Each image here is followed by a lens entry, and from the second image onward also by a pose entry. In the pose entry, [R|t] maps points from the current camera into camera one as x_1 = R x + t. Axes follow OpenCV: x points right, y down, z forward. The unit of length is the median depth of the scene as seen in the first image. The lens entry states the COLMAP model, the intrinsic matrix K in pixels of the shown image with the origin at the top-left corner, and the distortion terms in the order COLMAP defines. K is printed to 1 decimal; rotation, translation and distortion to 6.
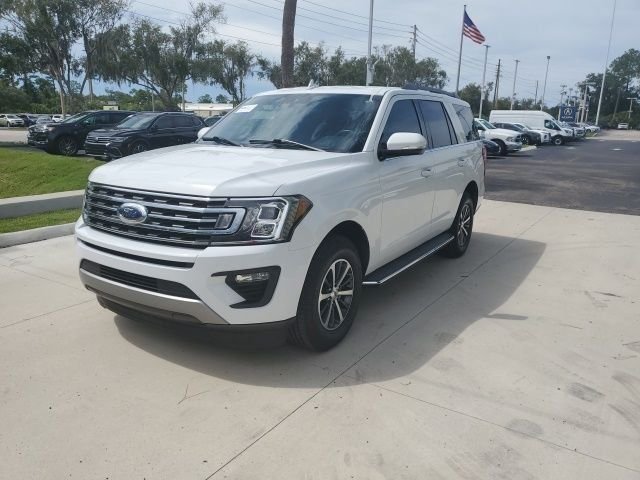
lens RADIAL K [[498.6, 0, 316.3], [0, 498.6, 238.4], [0, 0, 1]] dist [0.012144, 0.006442]
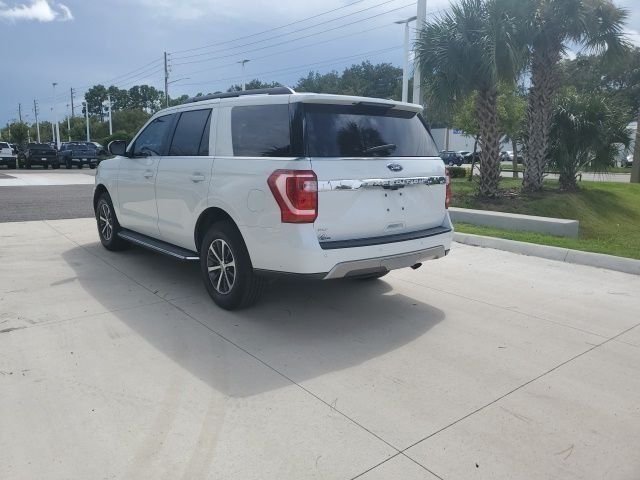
lens RADIAL K [[501.8, 0, 316.7], [0, 501.8, 240.9], [0, 0, 1]] dist [0.010532, 0.010245]
pose [[-0.319066, 0.147894, -0.936122, 1.254711], [-0.233920, 0.944900, 0.229010, -0.356051], [0.918411, 0.292047, -0.266890, 1.753354]]
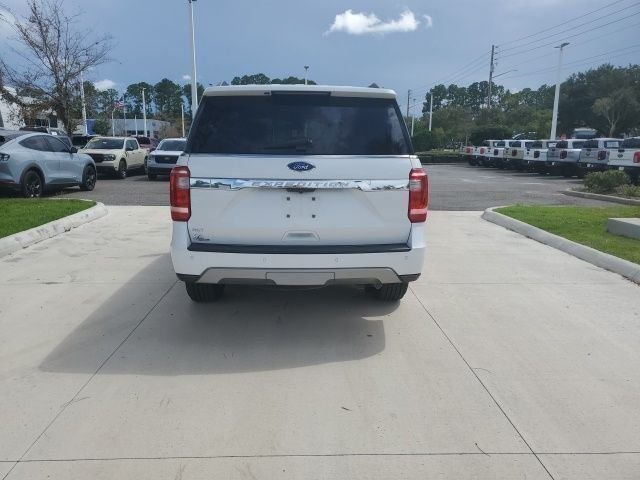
lens RADIAL K [[507.9, 0, 316.9], [0, 507.9, 240.5], [0, 0, 1]] dist [0.028906, -0.008276]
pose [[-0.828531, 0.080052, -0.554191, 0.762296], [-0.151194, 0.920981, 0.359074, -0.486277], [0.539144, 0.381295, -0.750958, 2.245336]]
